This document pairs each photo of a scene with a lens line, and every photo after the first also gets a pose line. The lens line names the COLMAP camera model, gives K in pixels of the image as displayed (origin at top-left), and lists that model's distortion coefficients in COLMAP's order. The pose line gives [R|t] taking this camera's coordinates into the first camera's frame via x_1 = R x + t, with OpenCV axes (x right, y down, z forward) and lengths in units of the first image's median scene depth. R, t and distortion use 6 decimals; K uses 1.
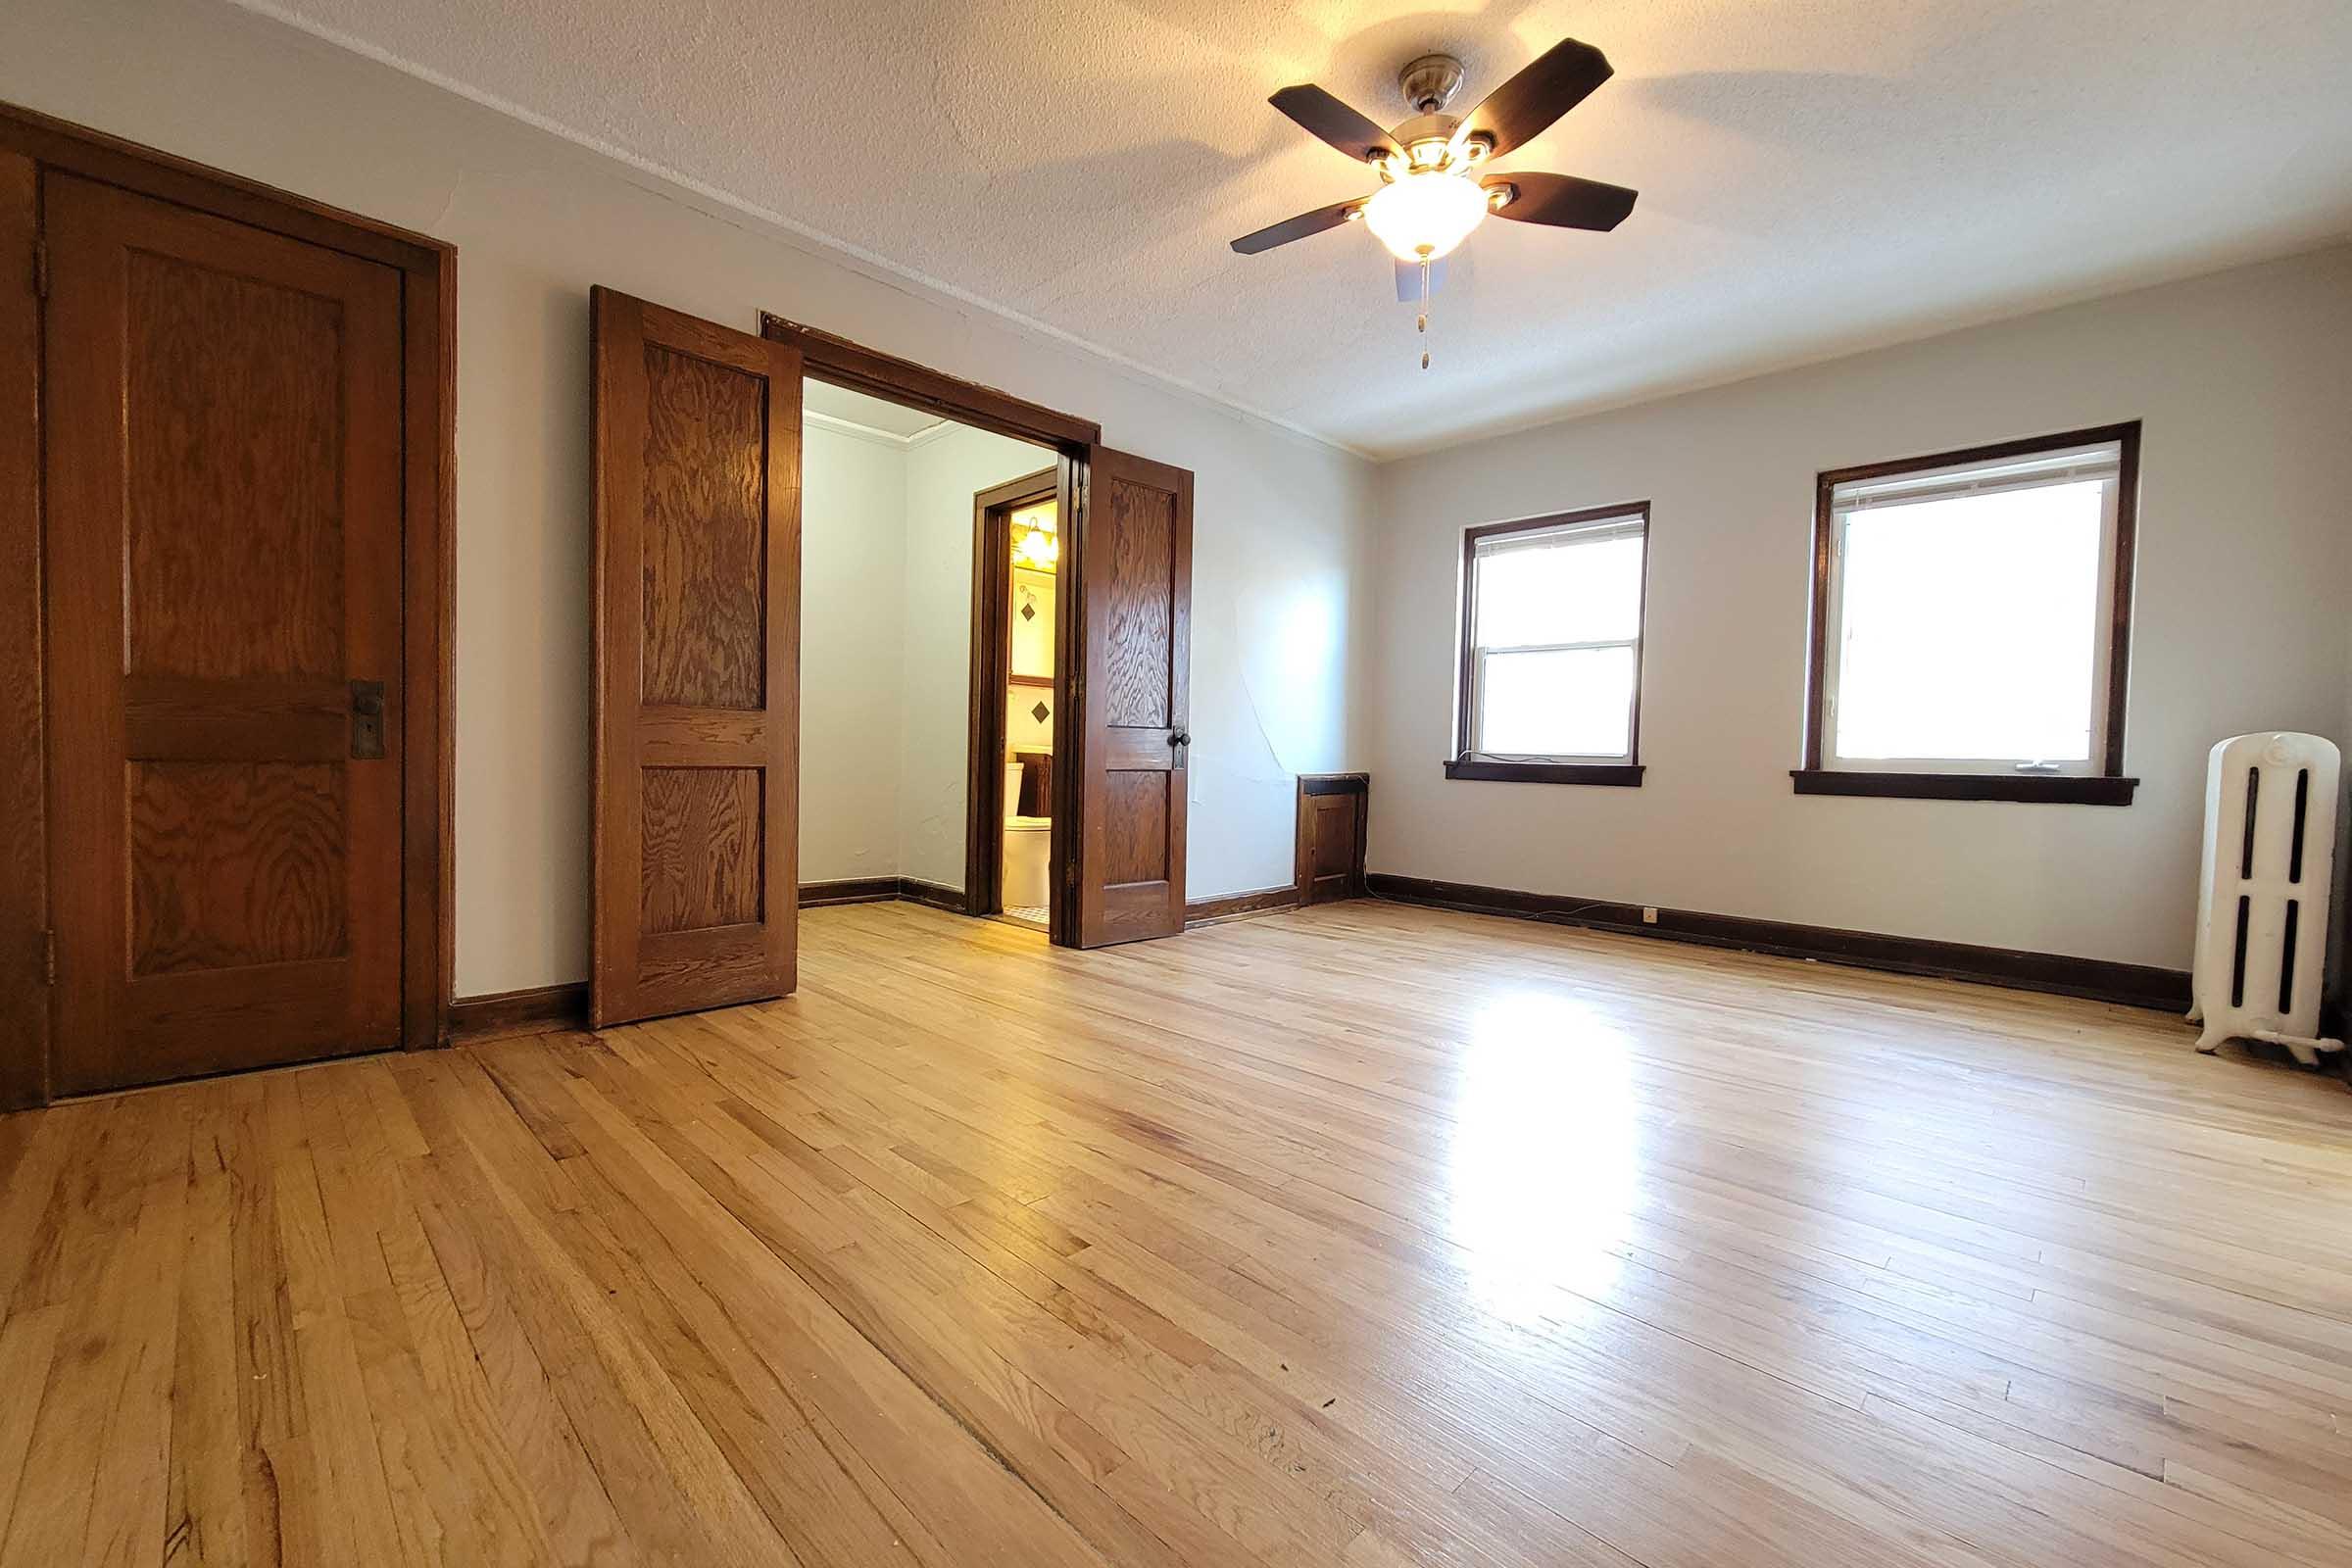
lens RADIAL K [[949.9, 0, 1173.2], [0, 949.9, 776.7], [0, 0, 1]] dist [0.002815, -0.008048]
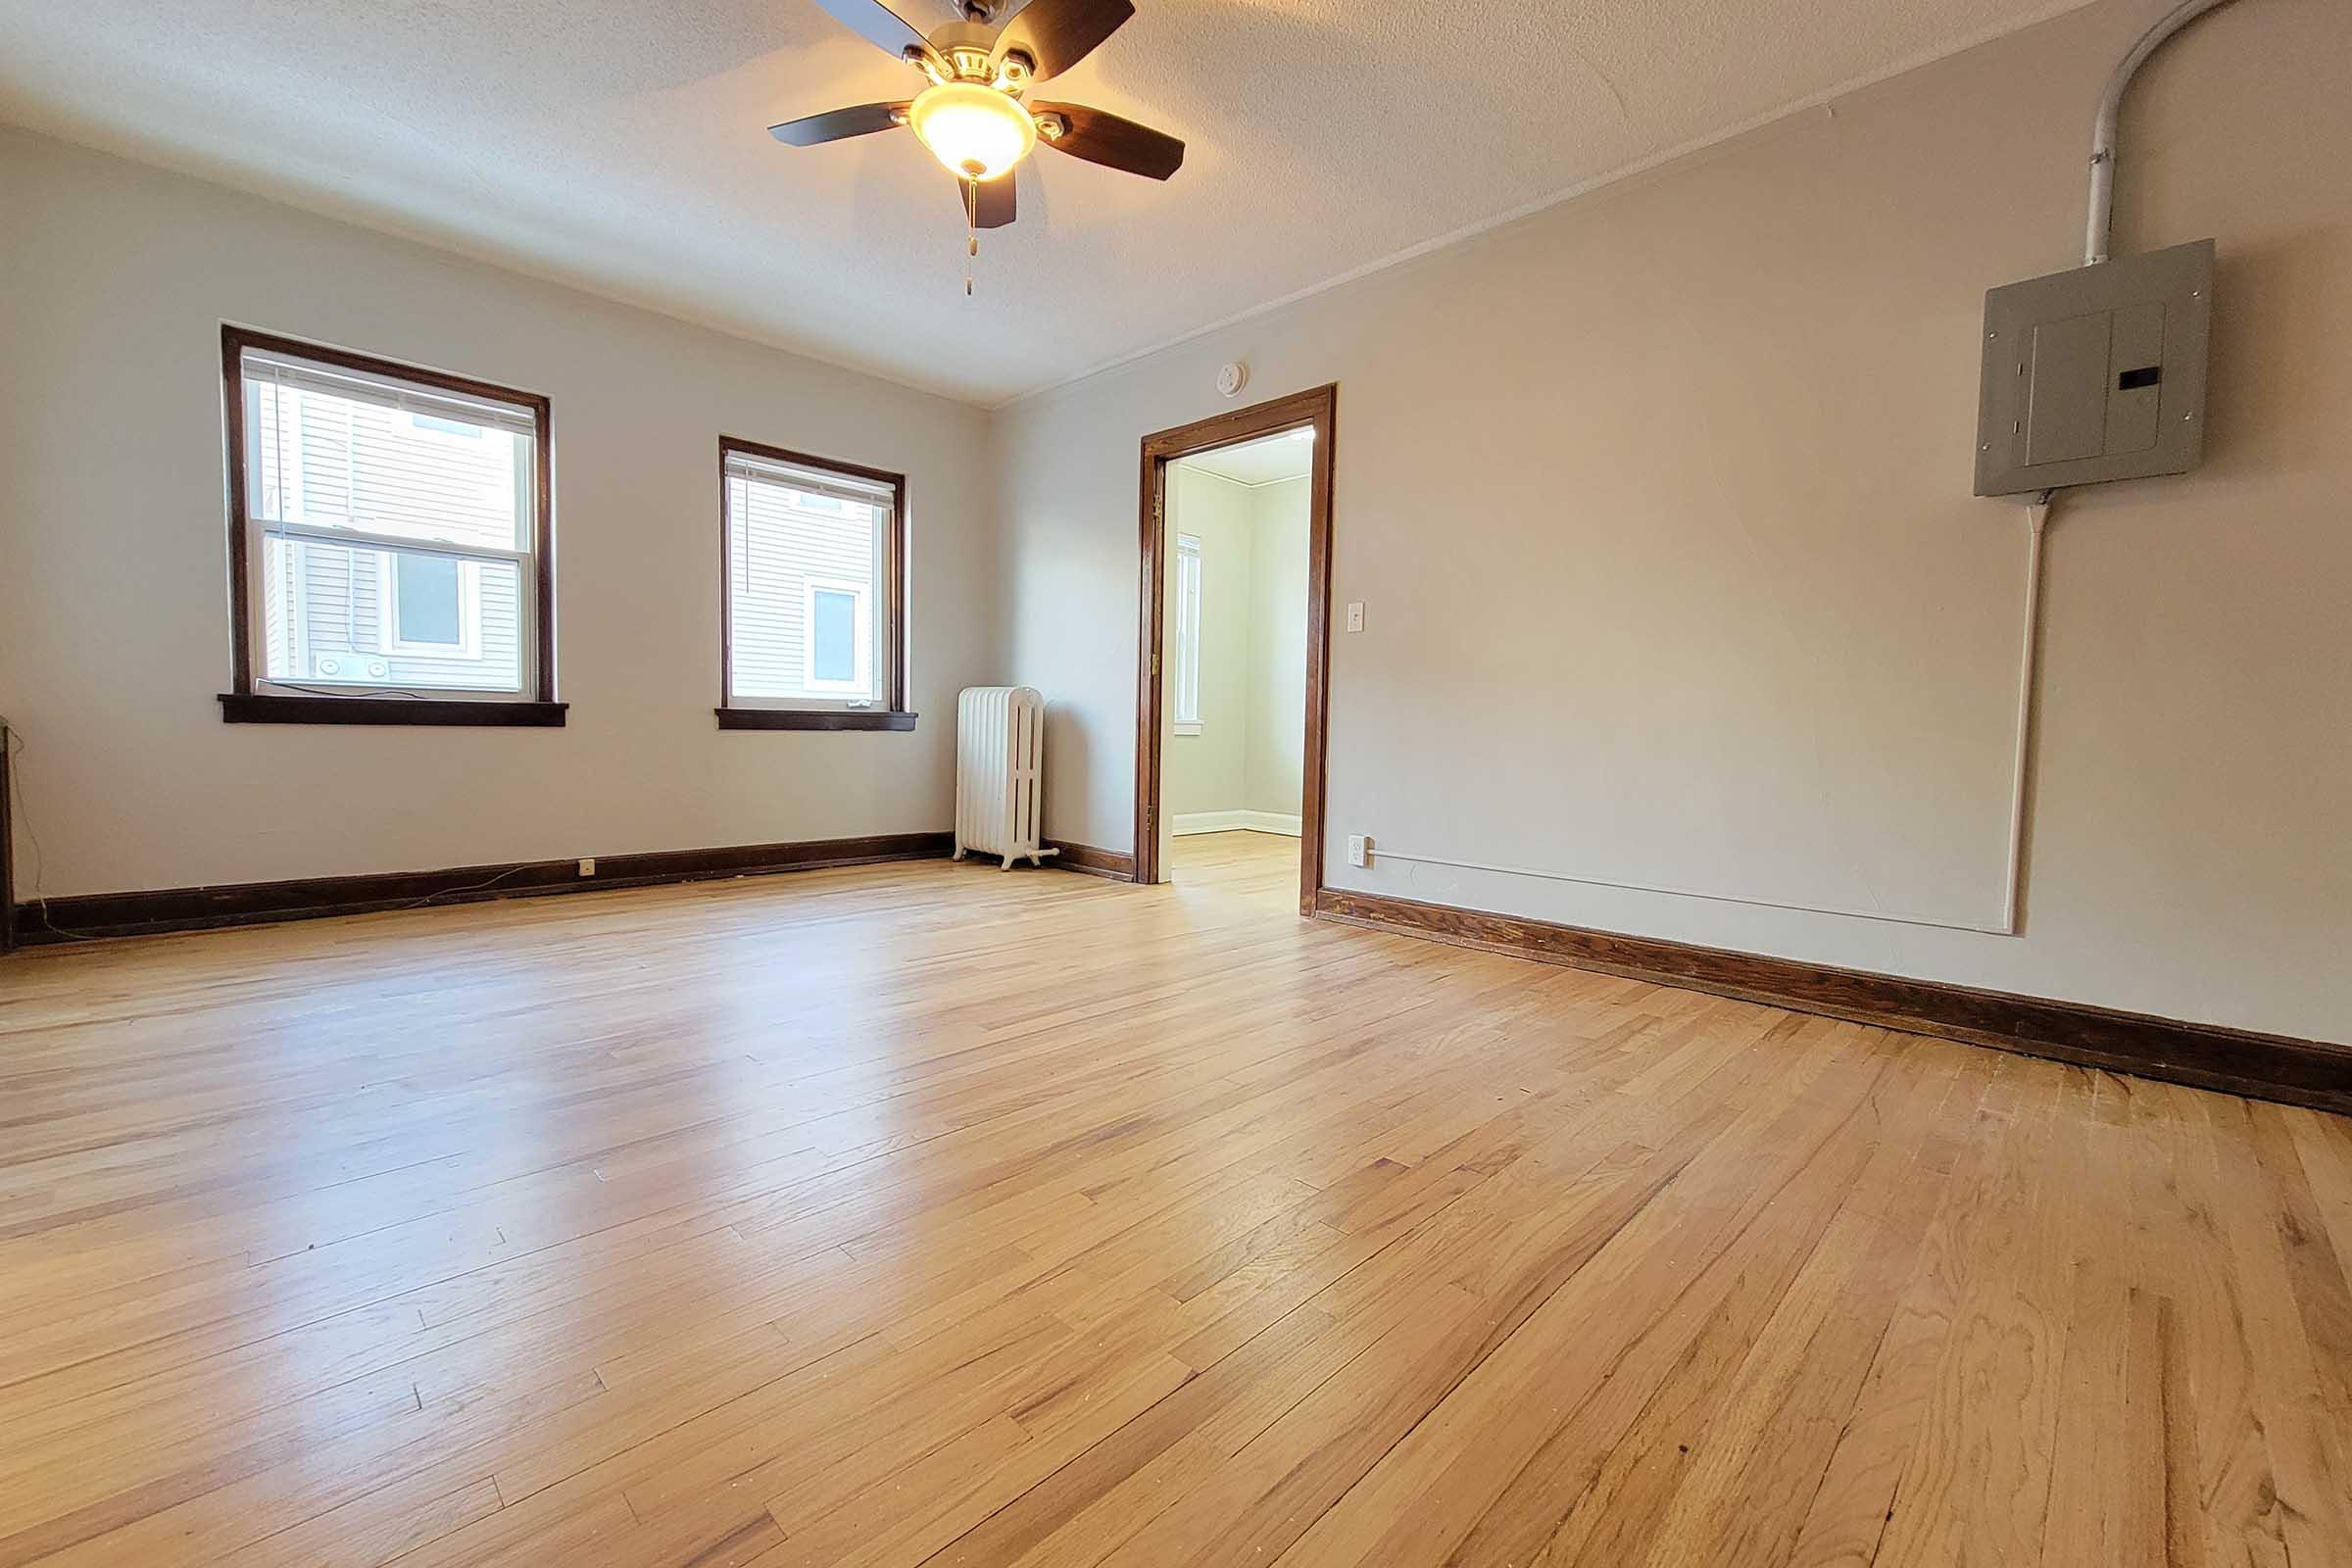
lens RADIAL K [[949.9, 0, 1173.2], [0, 949.9, 776.7], [0, 0, 1]] dist [0.002815, -0.008048]
pose [[0.006885, -0.075657, 0.997110, -0.818480], [0.003494, 0.997130, 0.075634, -0.016901], [-0.999970, 0.002963, 0.007129, 0.886356]]
